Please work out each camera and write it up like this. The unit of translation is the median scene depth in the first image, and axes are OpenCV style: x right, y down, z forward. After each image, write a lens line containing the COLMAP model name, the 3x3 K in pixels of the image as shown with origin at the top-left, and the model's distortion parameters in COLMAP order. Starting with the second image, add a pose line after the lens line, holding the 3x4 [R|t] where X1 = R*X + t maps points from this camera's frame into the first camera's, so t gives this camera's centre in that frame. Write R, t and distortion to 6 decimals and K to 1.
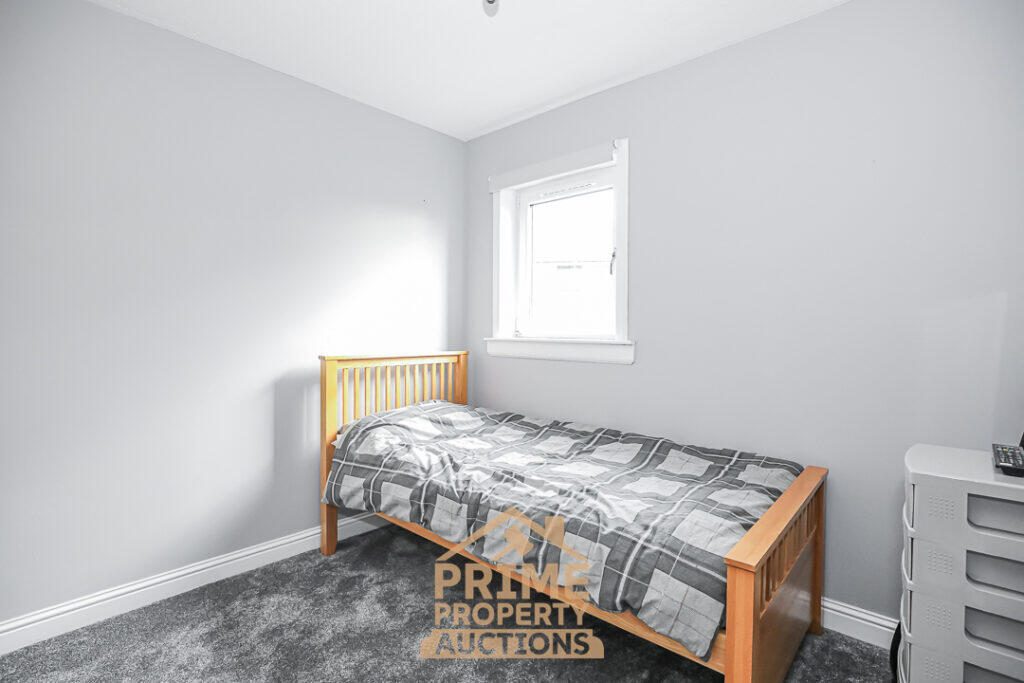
lens RADIAL K [[483.3, 0, 512.0], [0, 483.3, 341.5], [0, 0, 1]] dist [-0.000272, -0.000026]
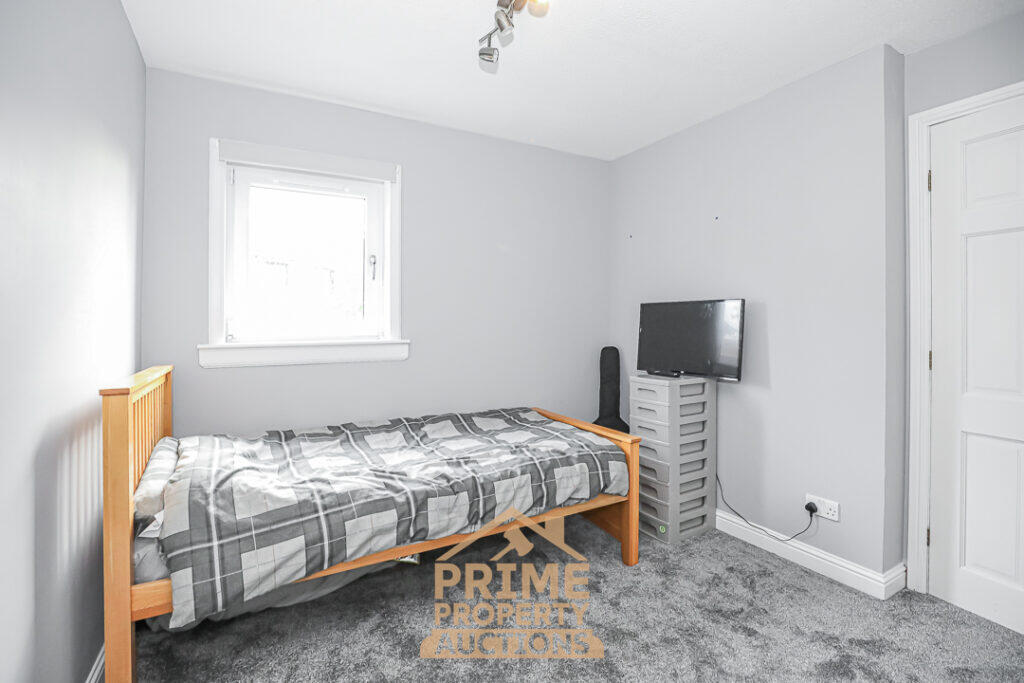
lens RADIAL K [[476.4, 0, 513.3], [0, 476.4, 327.0], [0, 0, 1]] dist [0.000652, 0.000041]
pose [[0.313785, -0.008947, 0.949452, -0.868679], [0.031352, 0.999508, -0.000943, -0.027177], [-0.948976, 0.030064, 0.313912, 0.433665]]
